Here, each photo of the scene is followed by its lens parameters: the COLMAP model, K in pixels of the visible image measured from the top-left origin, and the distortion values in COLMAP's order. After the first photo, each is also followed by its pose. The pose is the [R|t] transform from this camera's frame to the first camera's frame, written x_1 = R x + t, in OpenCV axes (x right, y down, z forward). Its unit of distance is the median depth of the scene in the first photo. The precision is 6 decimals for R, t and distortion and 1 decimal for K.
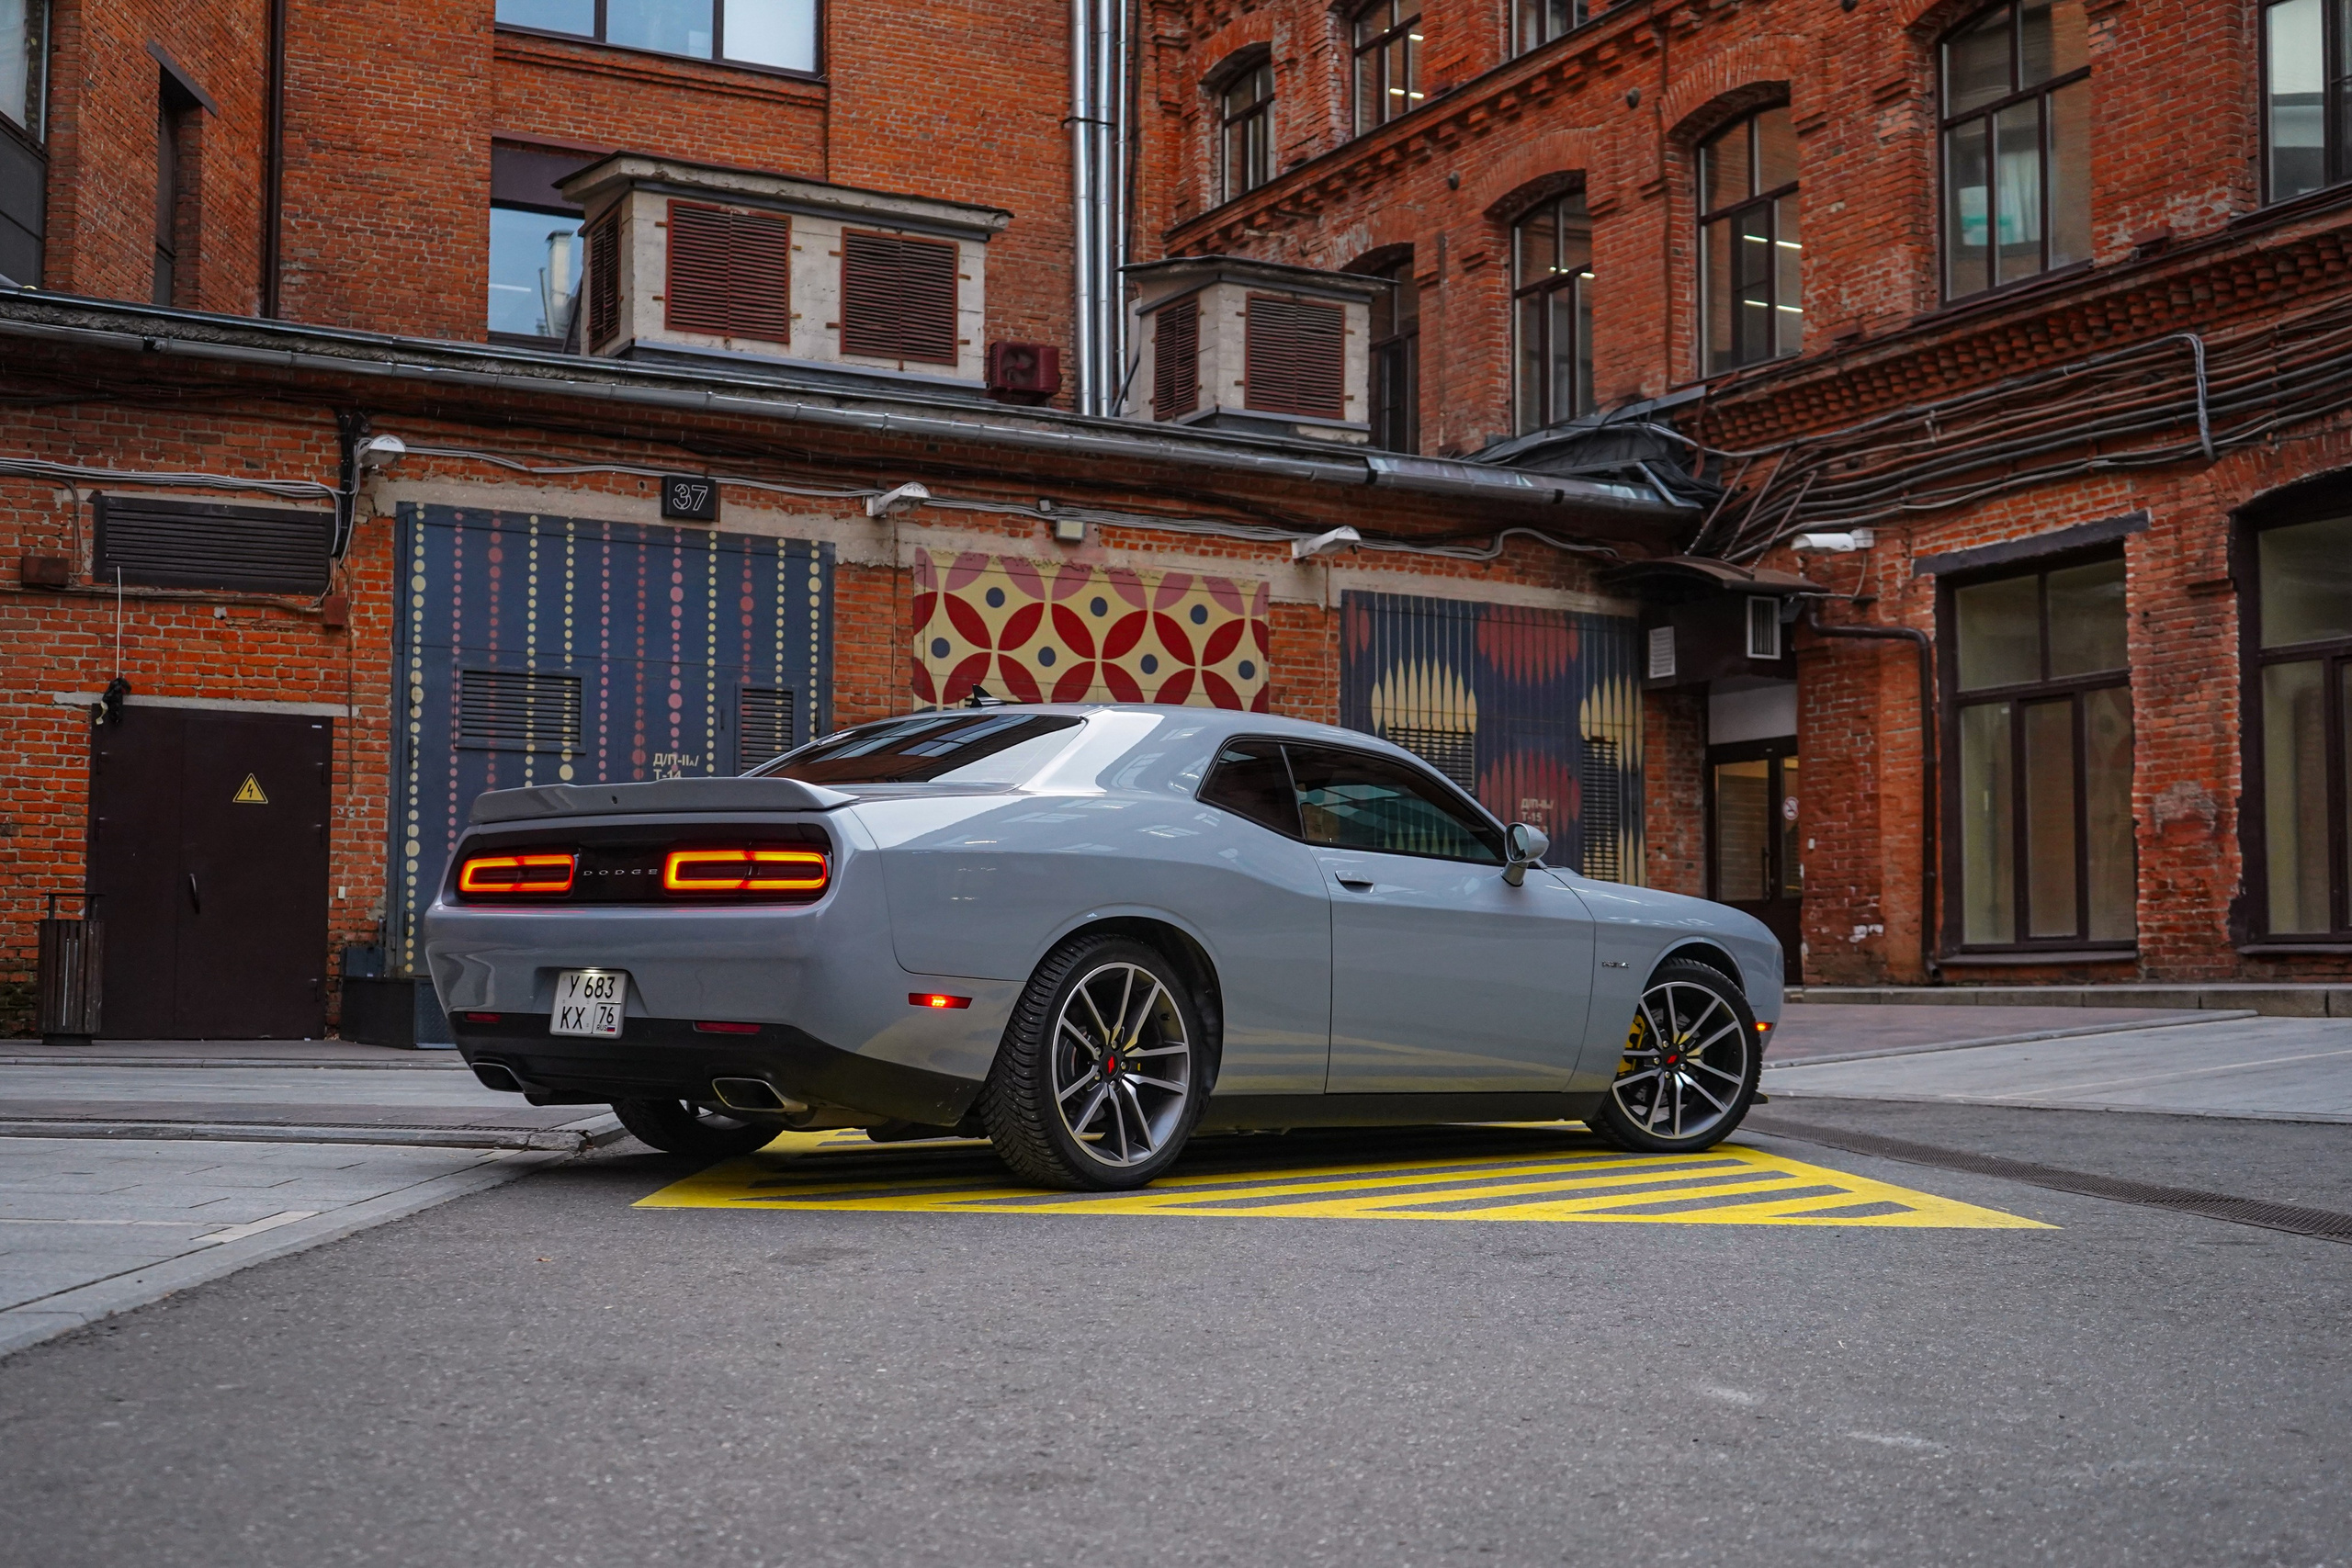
lens RADIAL K [[2699.9, 0, 1235.5], [0, 2699.9, 795.0], [0, 0, 1]] dist [0.013256, 0.000000]
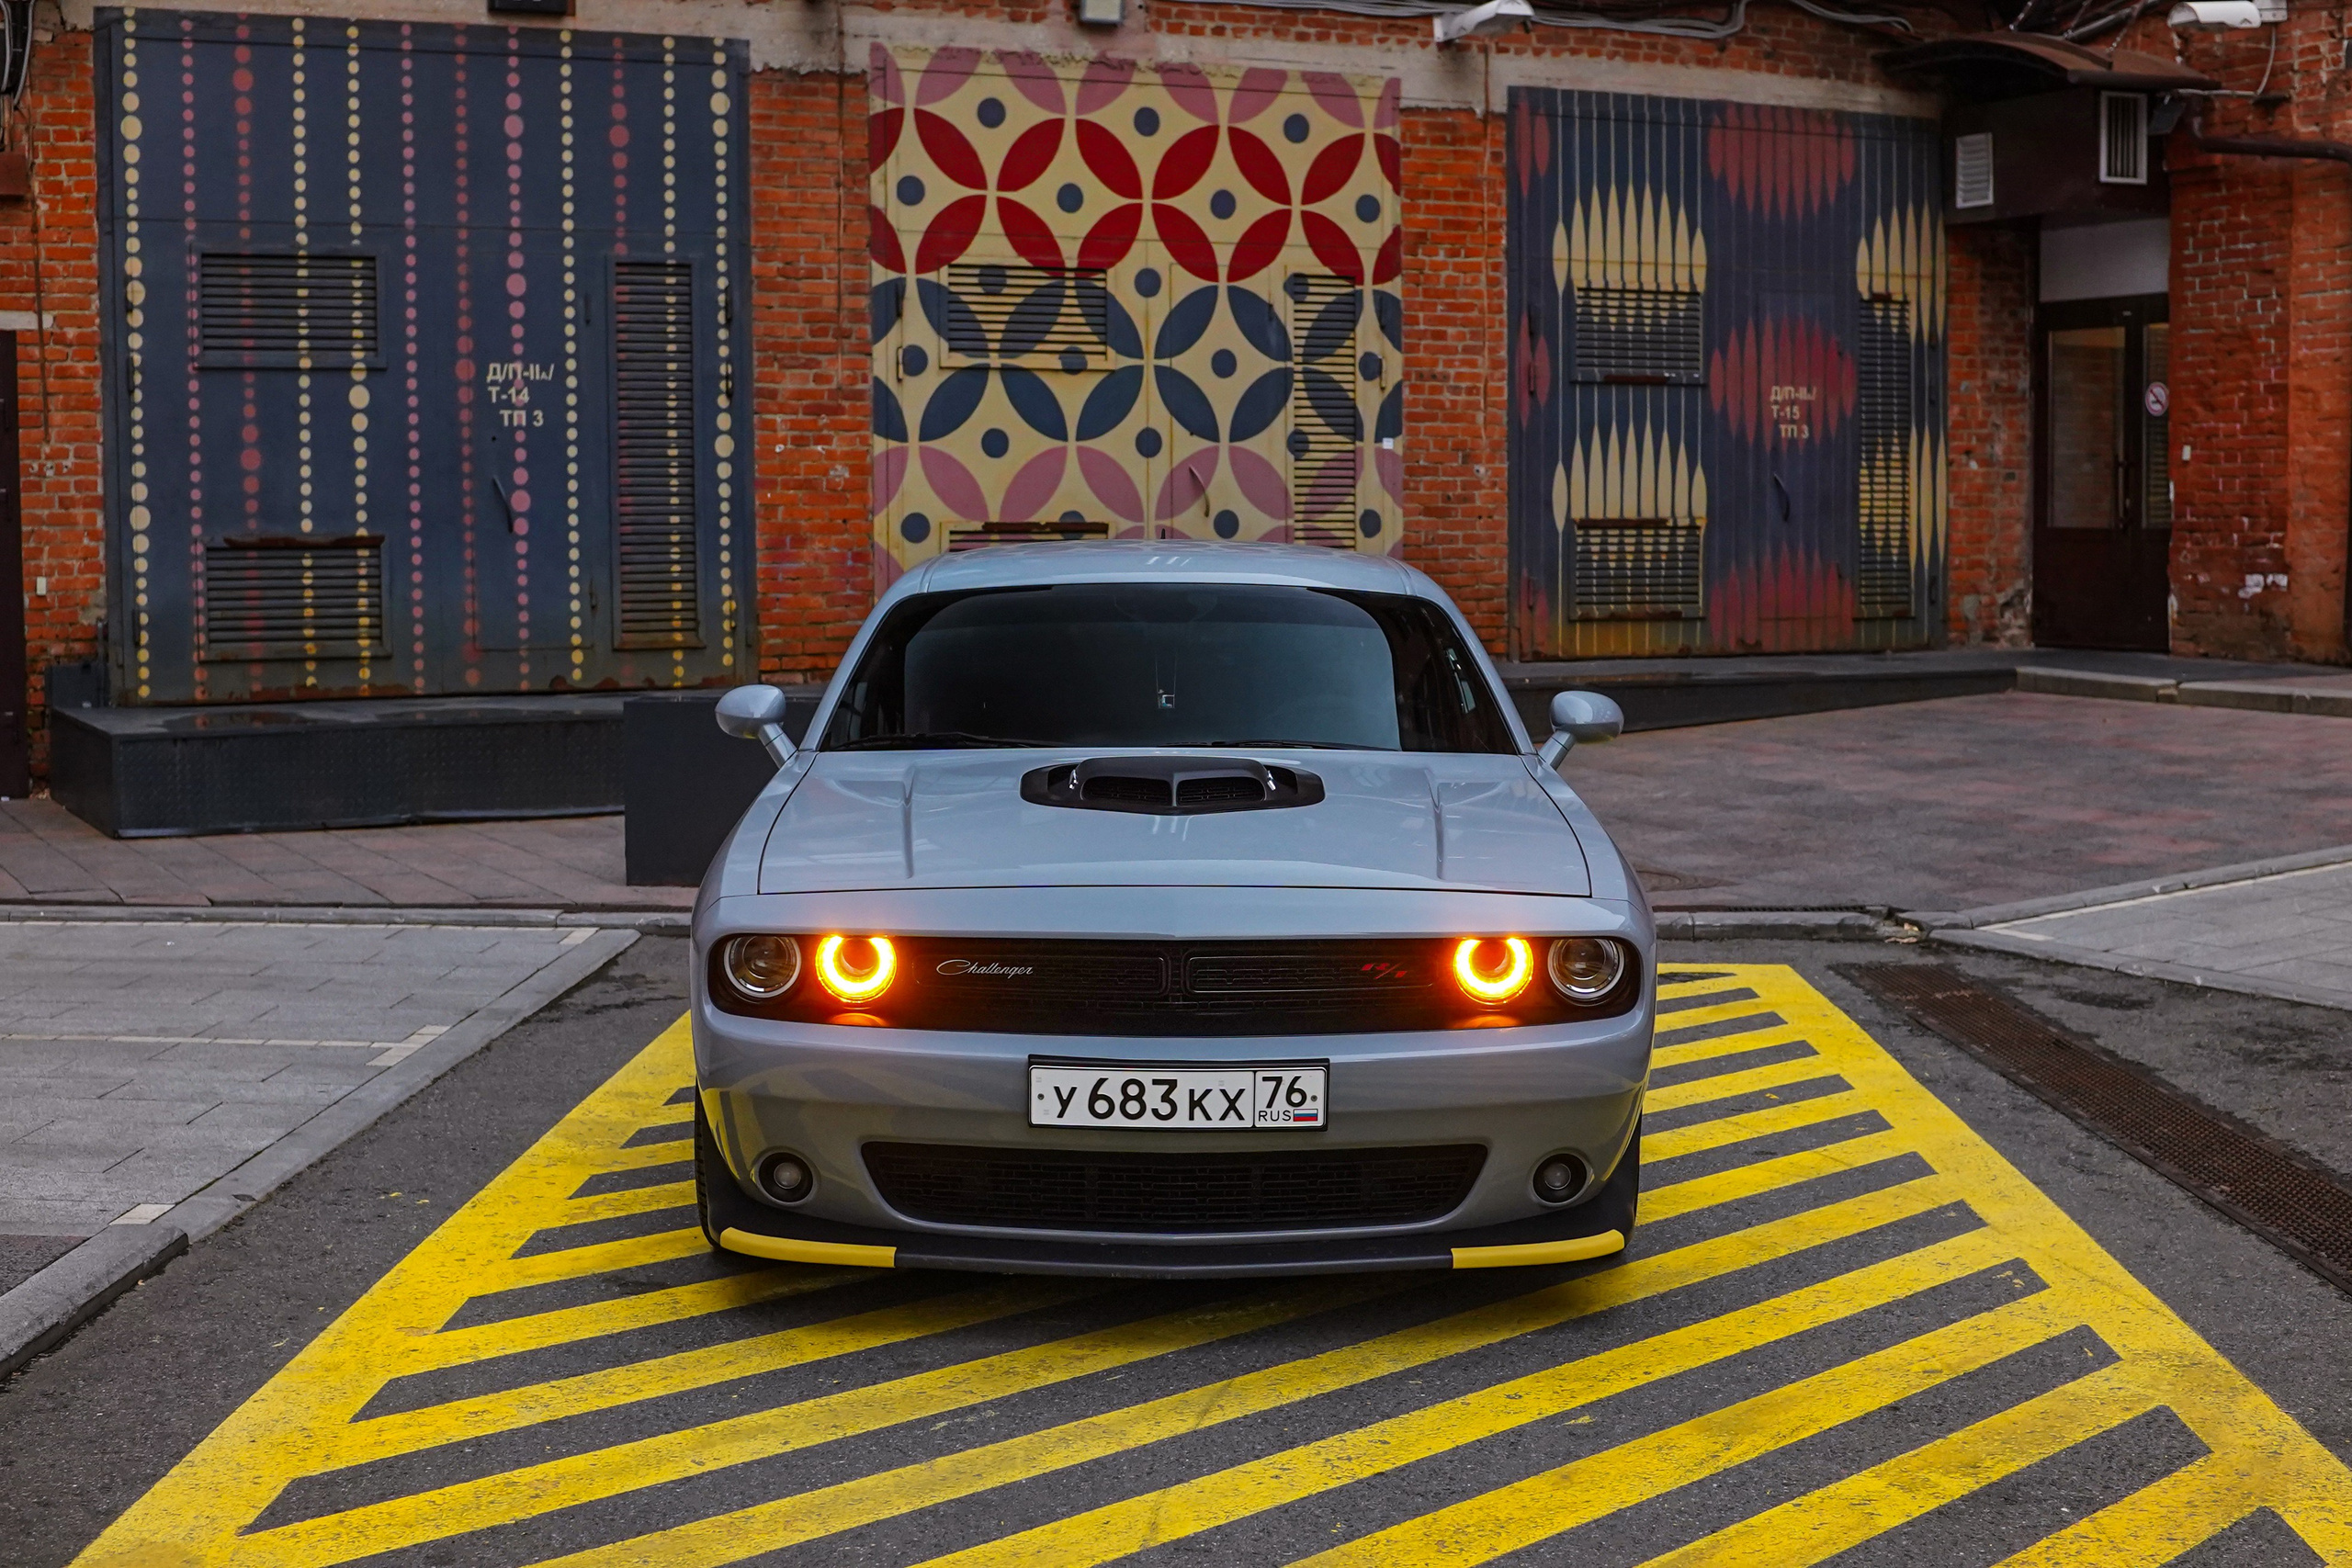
lens RADIAL K [[3263.2, 0, 1267.3], [0, 3263.2, 769.2], [0, 0, 1]] dist [-0.130472, 0.000000]
pose [[0.998787, -0.004858, -0.048990, 0.018905], [0.012255, 0.988328, 0.151849, -0.032431], [0.047681, -0.152265, 0.987189, 0.171451]]
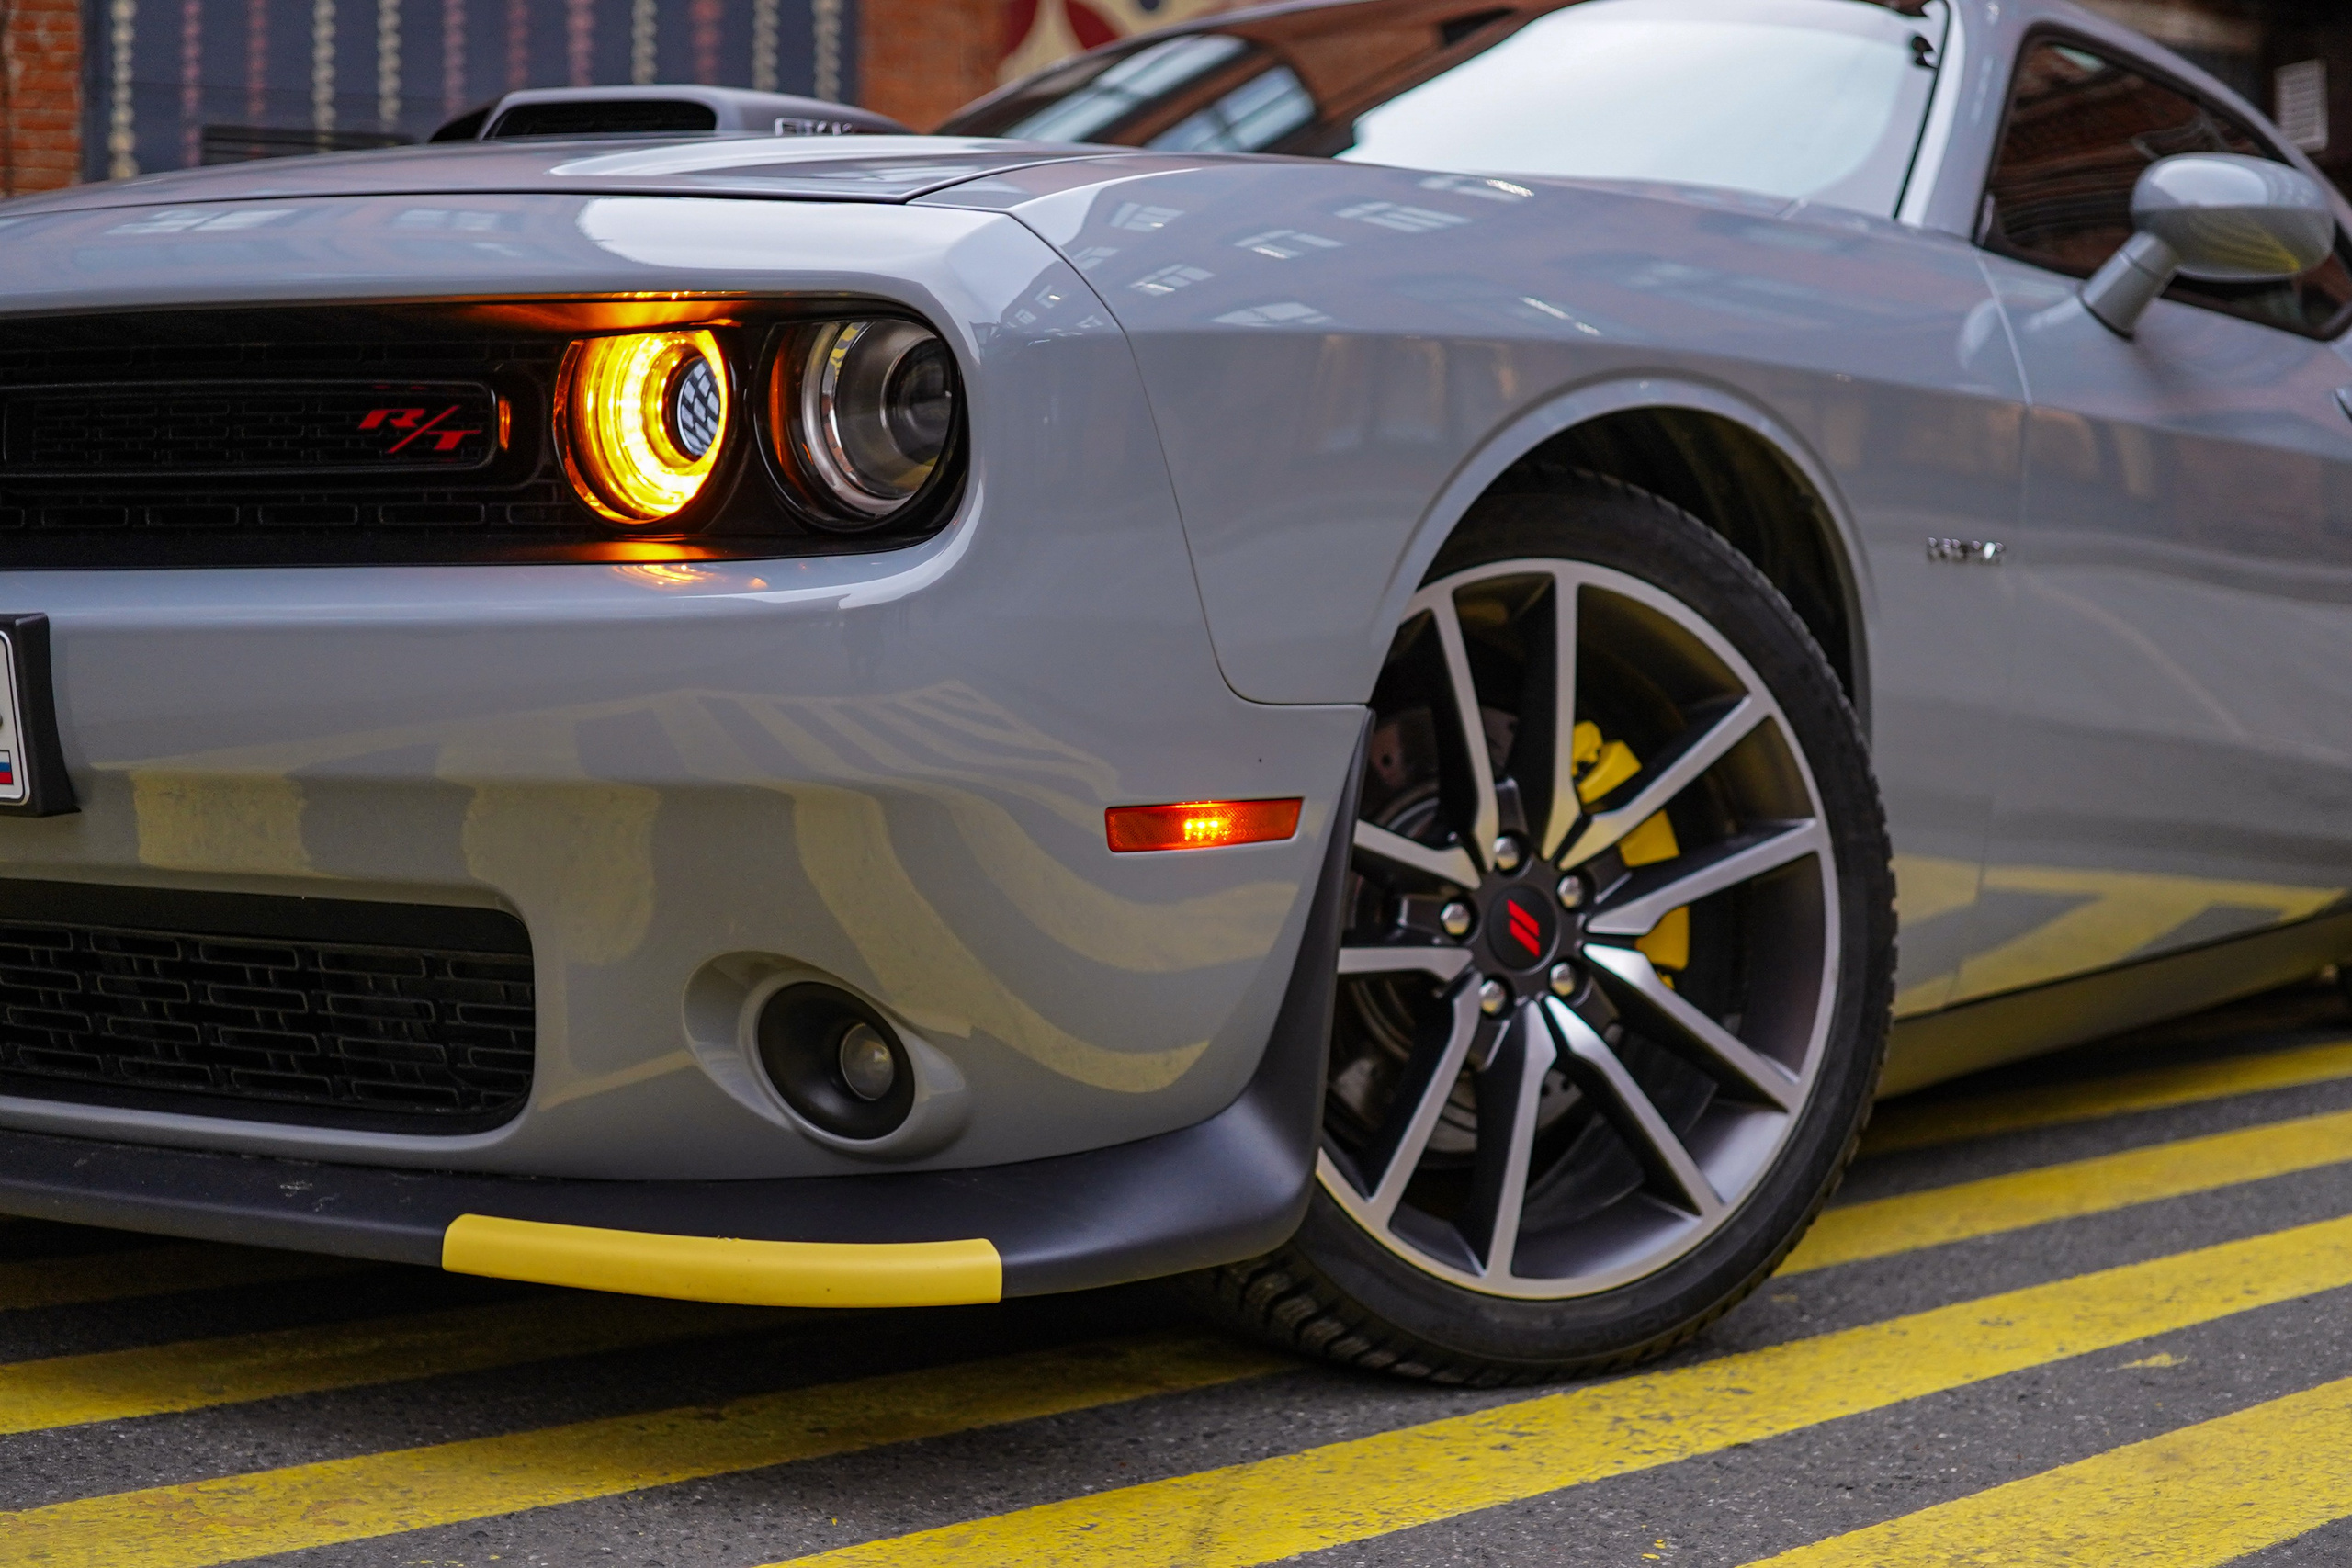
lens RADIAL K [[3263.2, 0, 1262.8], [0, 3263.2, 844.3], [0, 0, 1]] dist [-0.130472, 0.000000]
pose [[0.993873, 0.002238, -0.110509, 0.011594], [0.011197, 0.992613, 0.120806, 0.022229], [0.109964, -0.121303, 0.986506, 0.295402]]
